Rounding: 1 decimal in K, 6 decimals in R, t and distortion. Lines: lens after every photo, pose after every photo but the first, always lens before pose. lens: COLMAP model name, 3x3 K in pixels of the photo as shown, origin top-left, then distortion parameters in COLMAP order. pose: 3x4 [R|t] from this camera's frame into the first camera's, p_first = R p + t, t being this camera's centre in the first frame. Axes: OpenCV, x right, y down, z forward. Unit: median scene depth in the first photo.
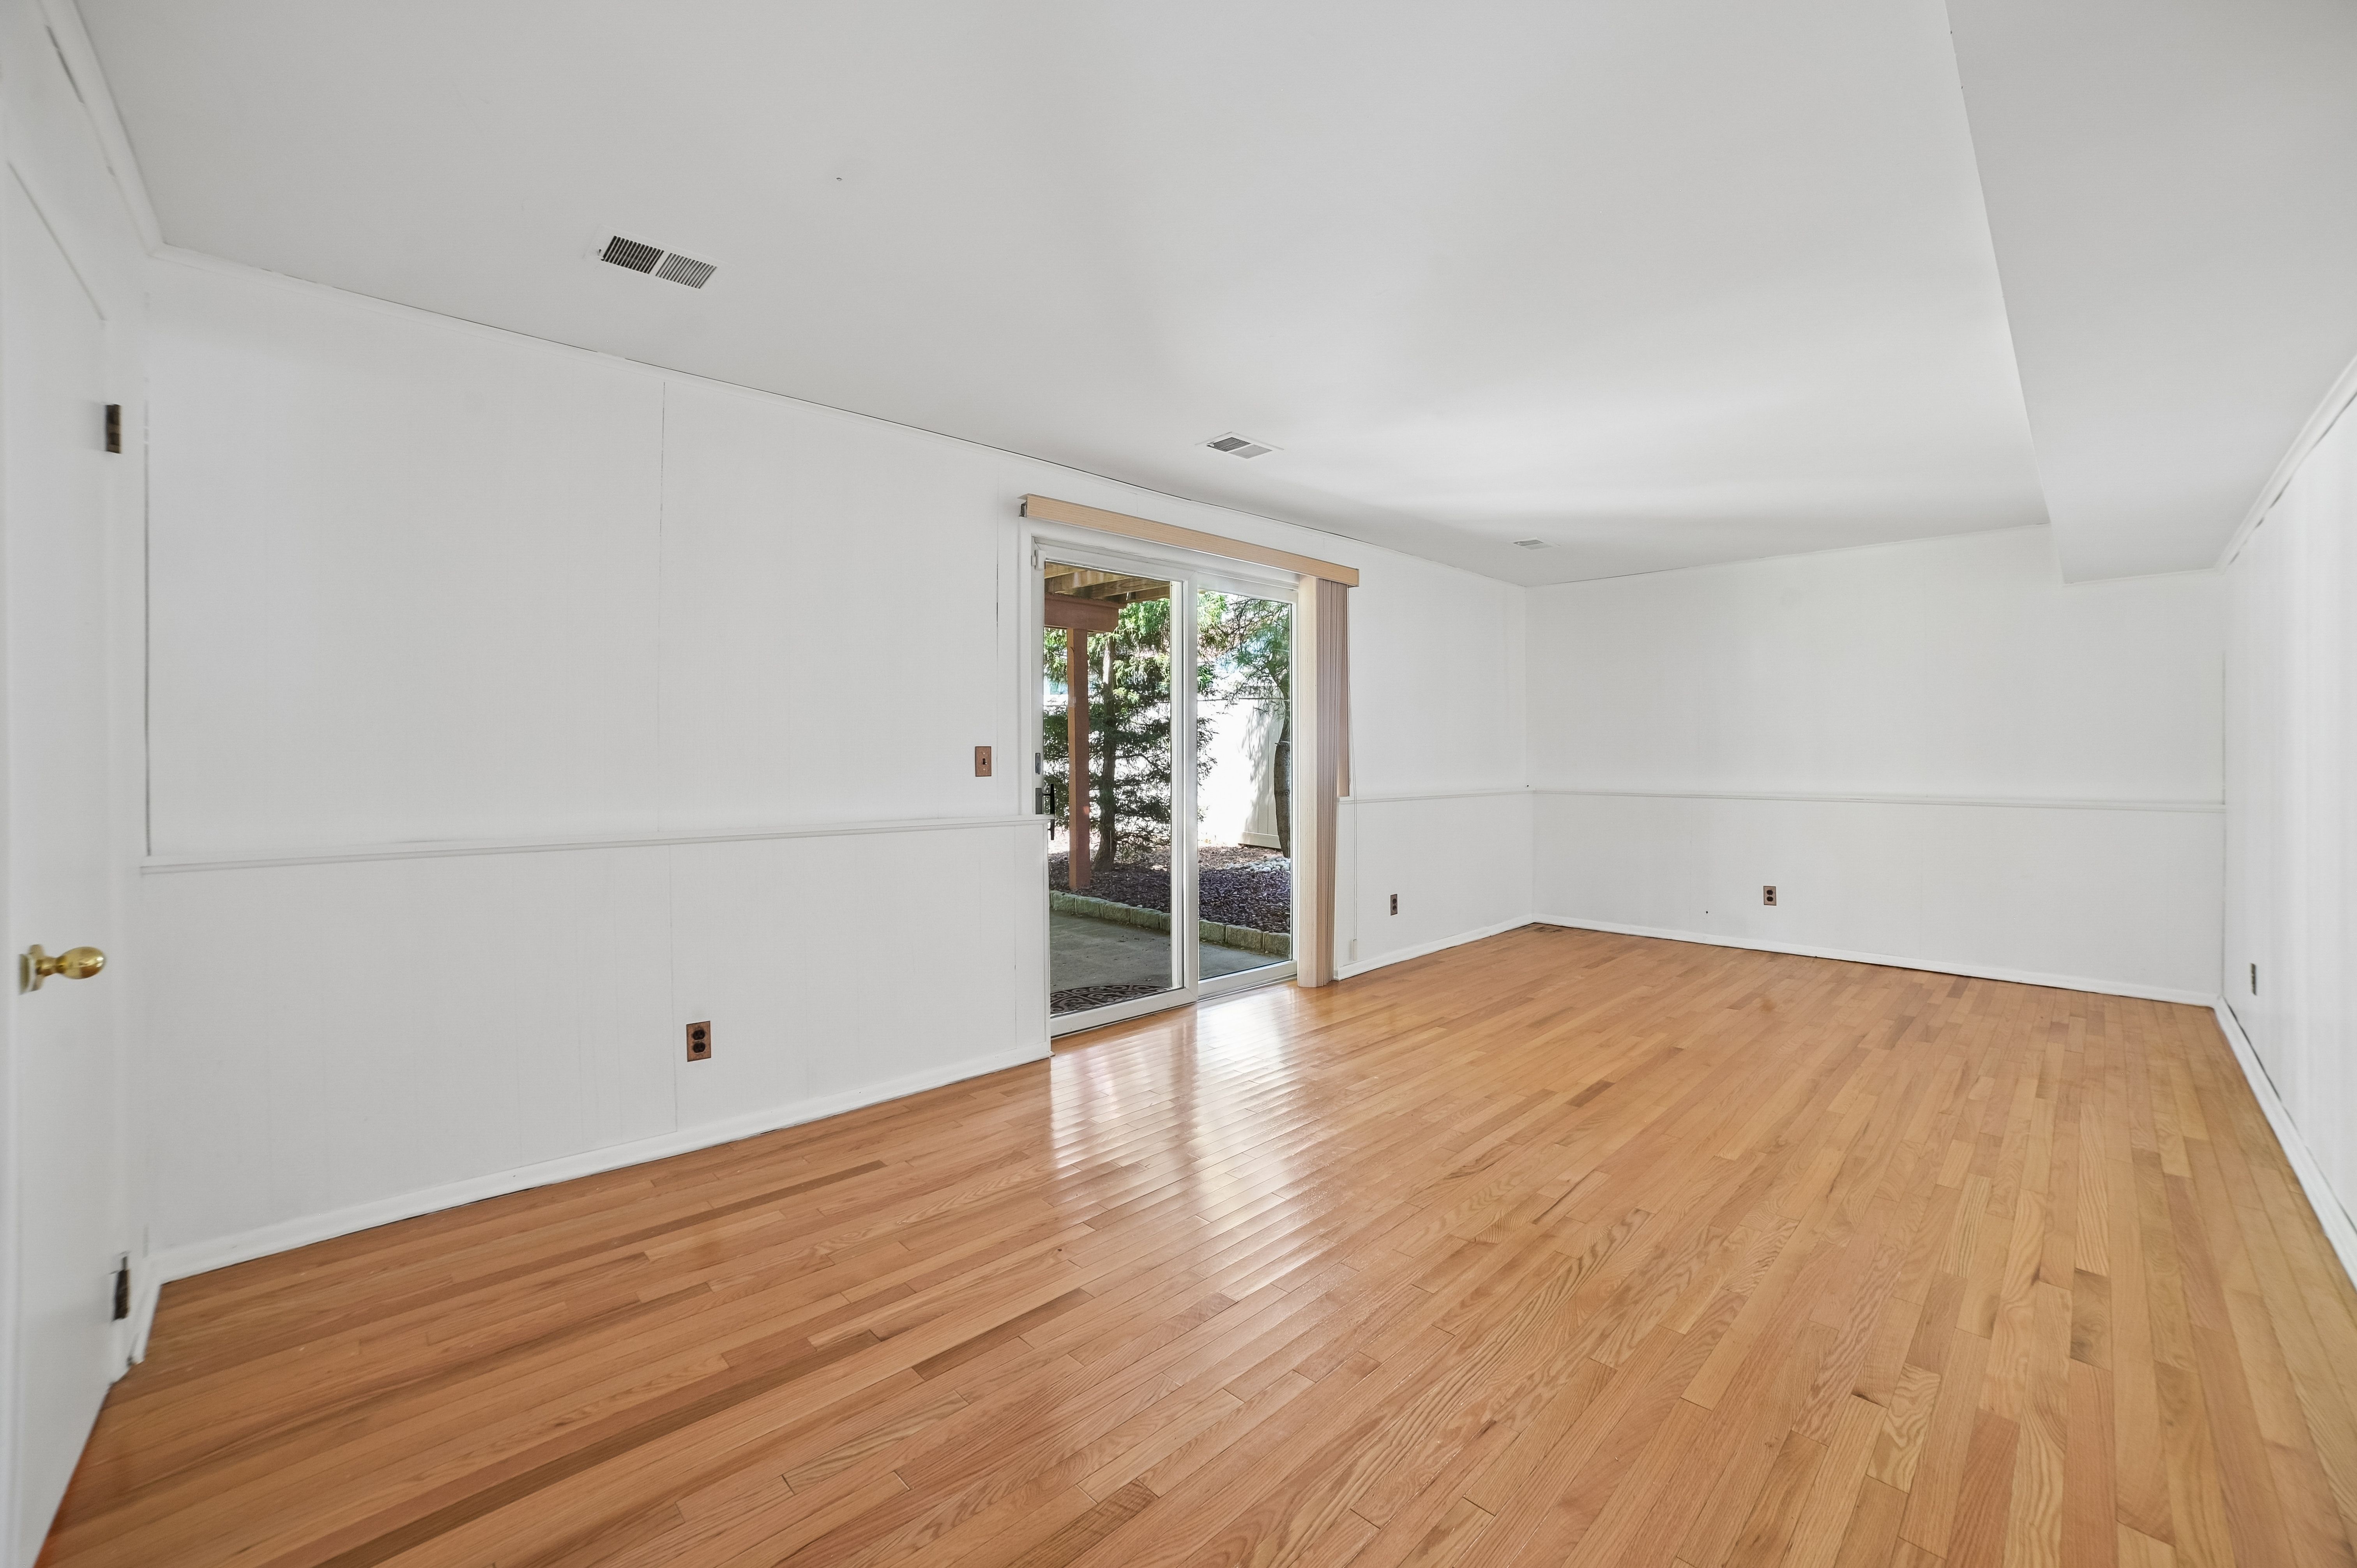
lens RADIAL K [[940.3, 0, 1170.5], [0, 940.3, 761.7], [0, 0, 1]] dist [-0.099763, 0.034457]
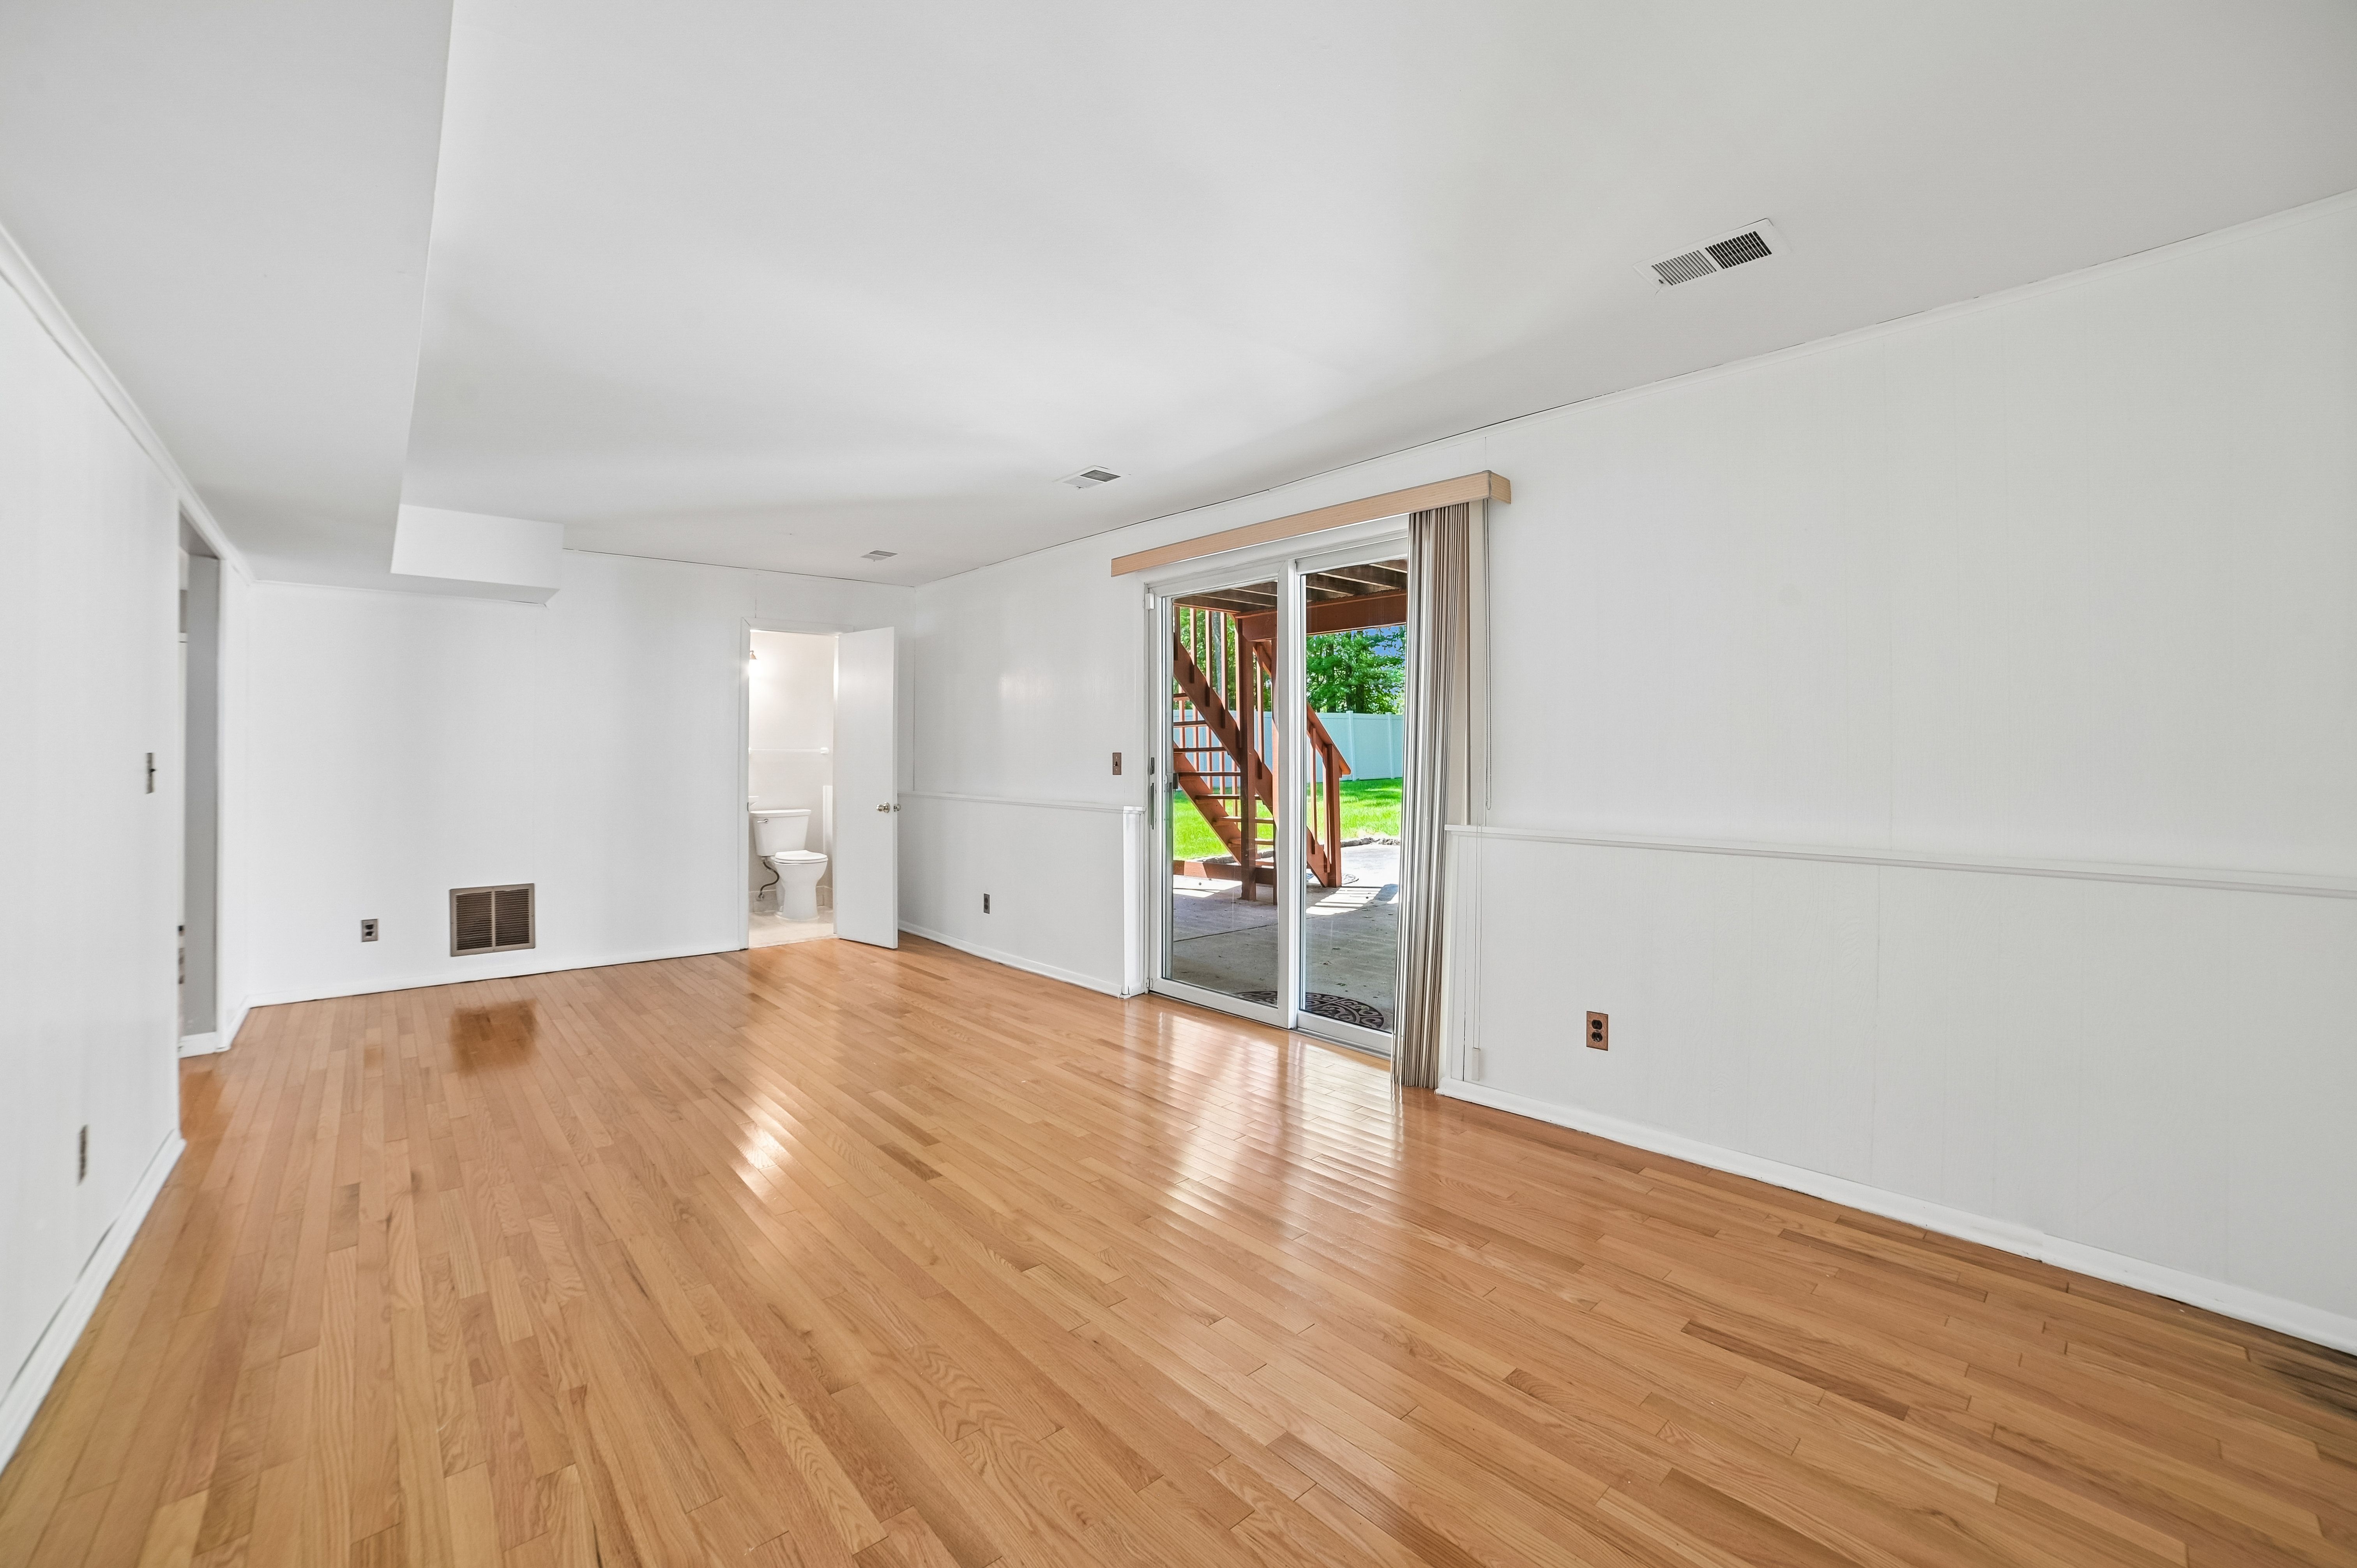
lens RADIAL K [[940.3, 0, 1170.5], [0, 940.3, 761.7], [0, 0, 1]] dist [-0.099763, 0.034457]
pose [[-0.024334, 0.003380, -0.999698, 1.291345], [-0.006772, 0.999971, 0.003546, -0.009664], [0.999681, 0.006857, -0.024310, 1.251094]]
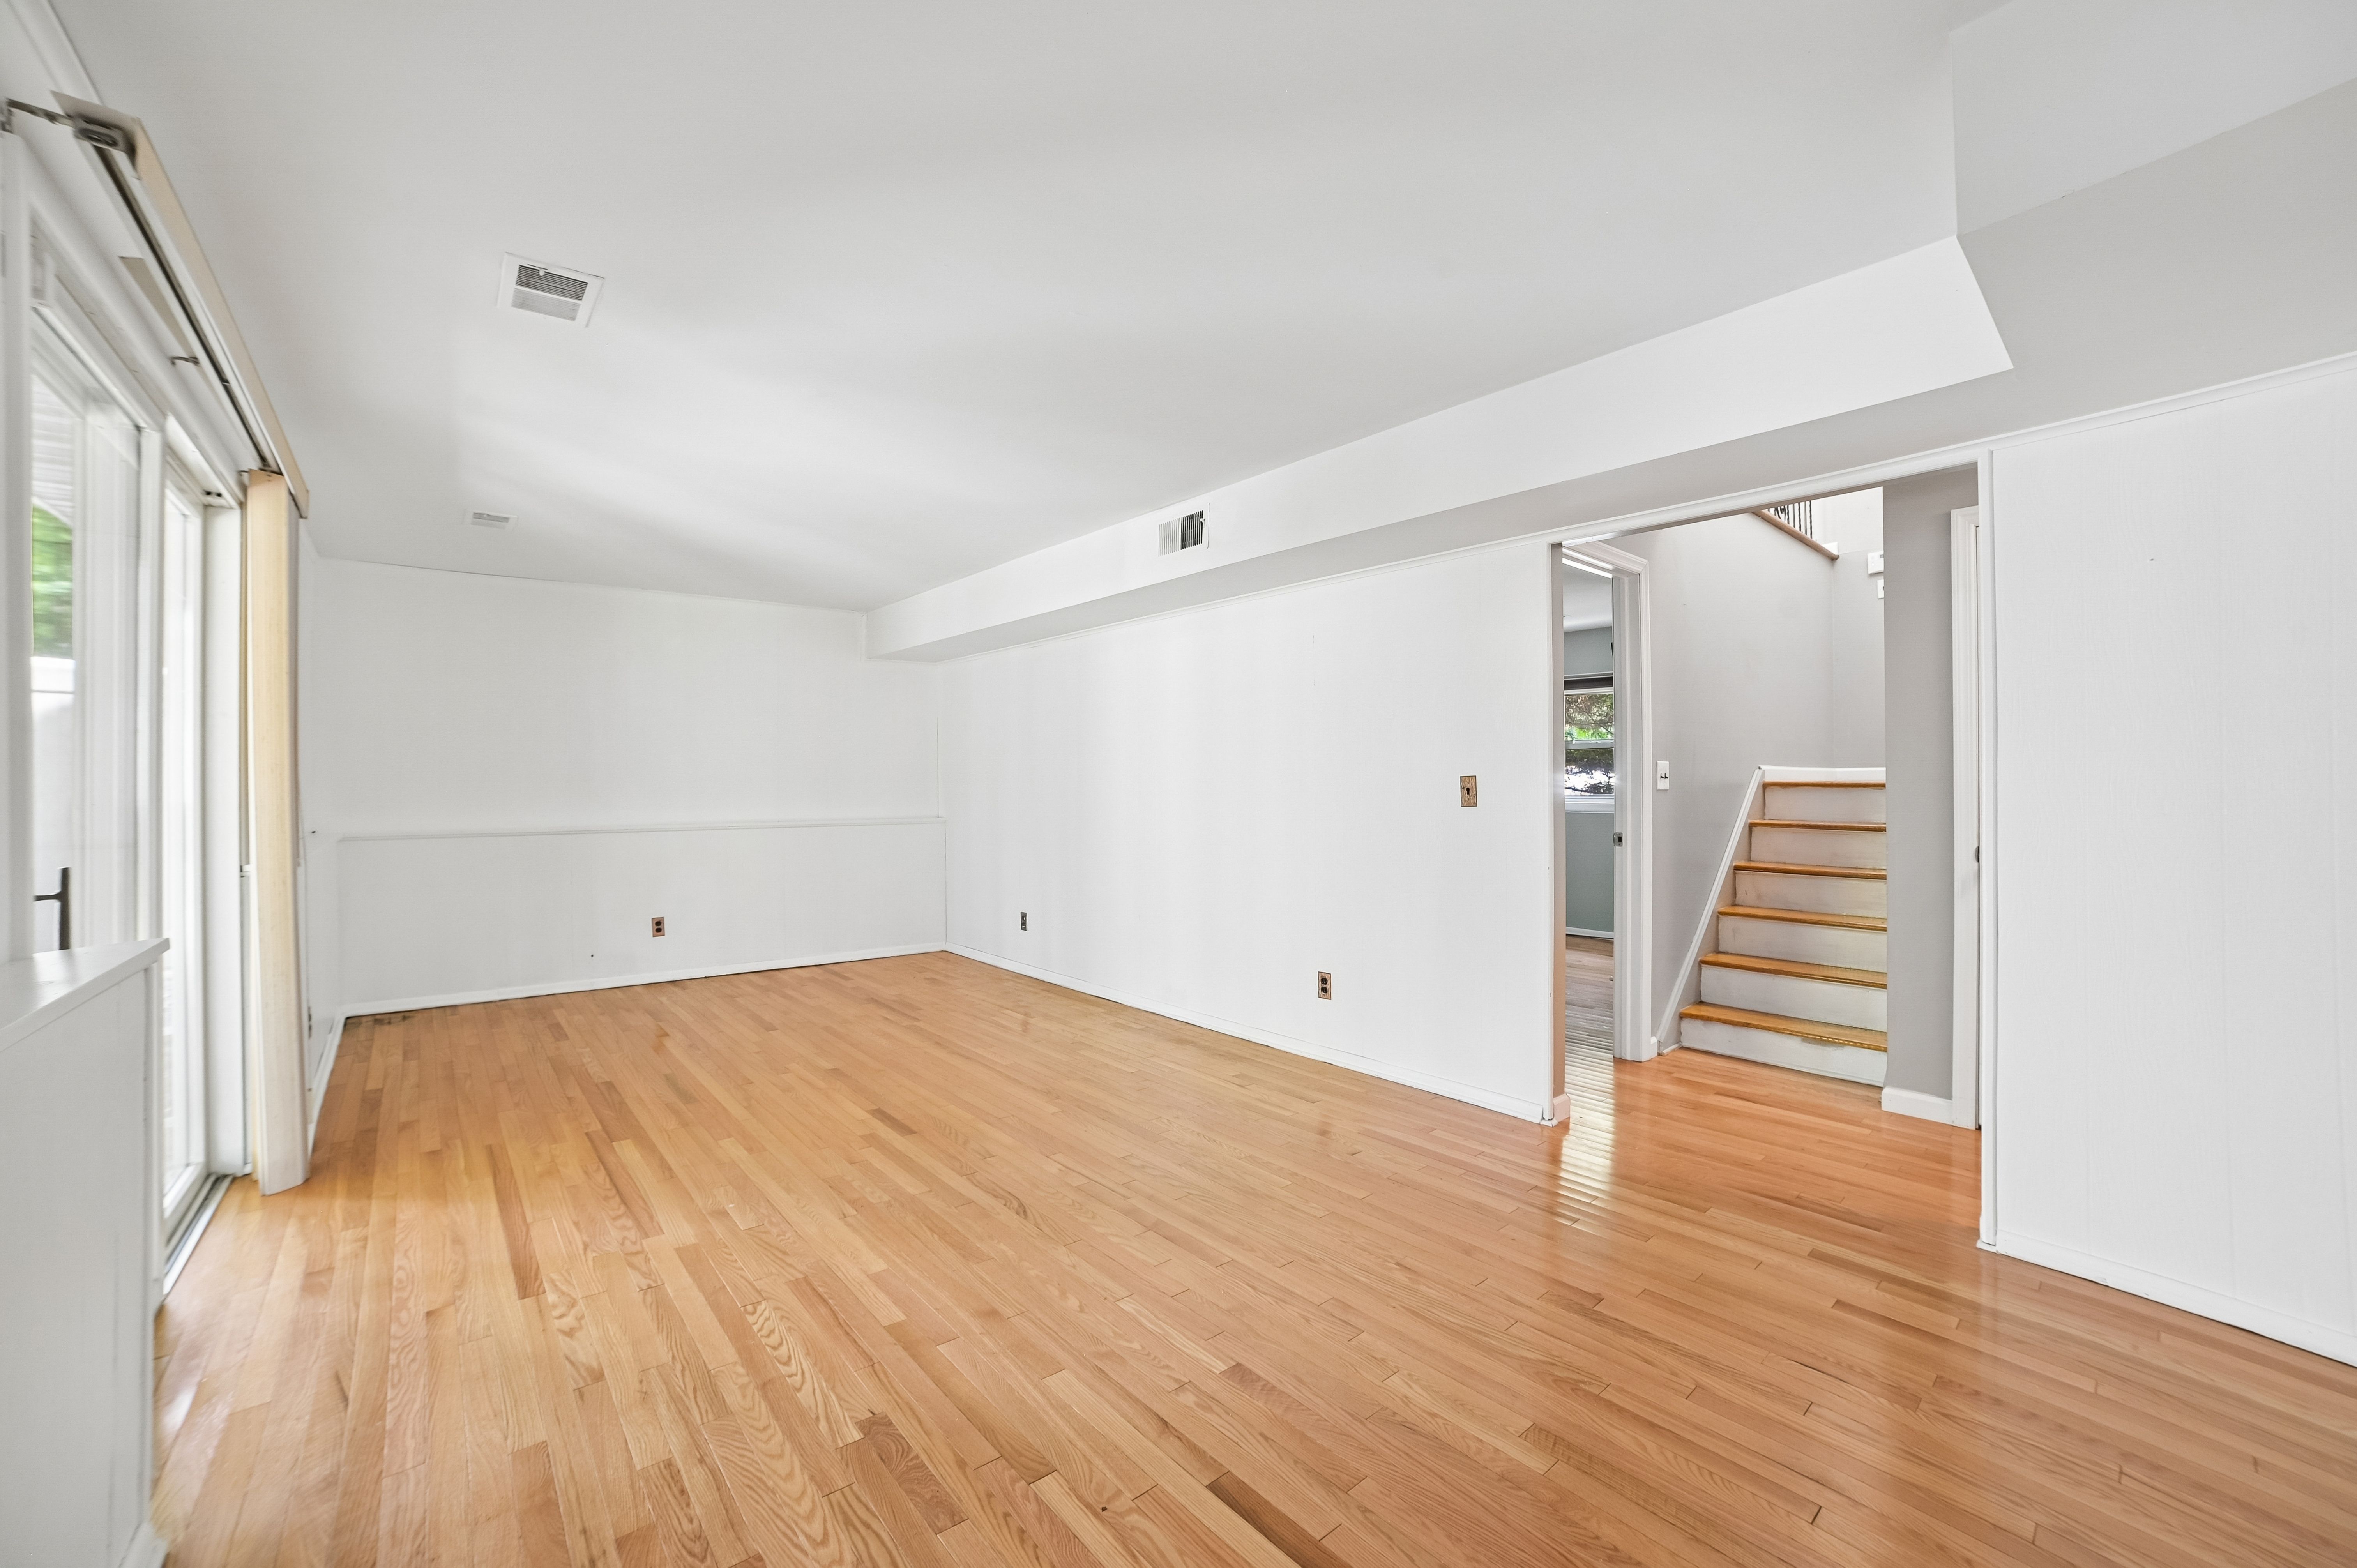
lens RADIAL K [[936.8, 0, 1178.5], [0, 936.8, 784.0], [0, 0, 1]] dist [-0.101996, 0.037578]
pose [[0.061908, 0.004666, 0.998071, -0.531422], [0.007291, 0.999960, -0.005127, -0.002866], [-0.998055, 0.007594, 0.061872, 0.612507]]
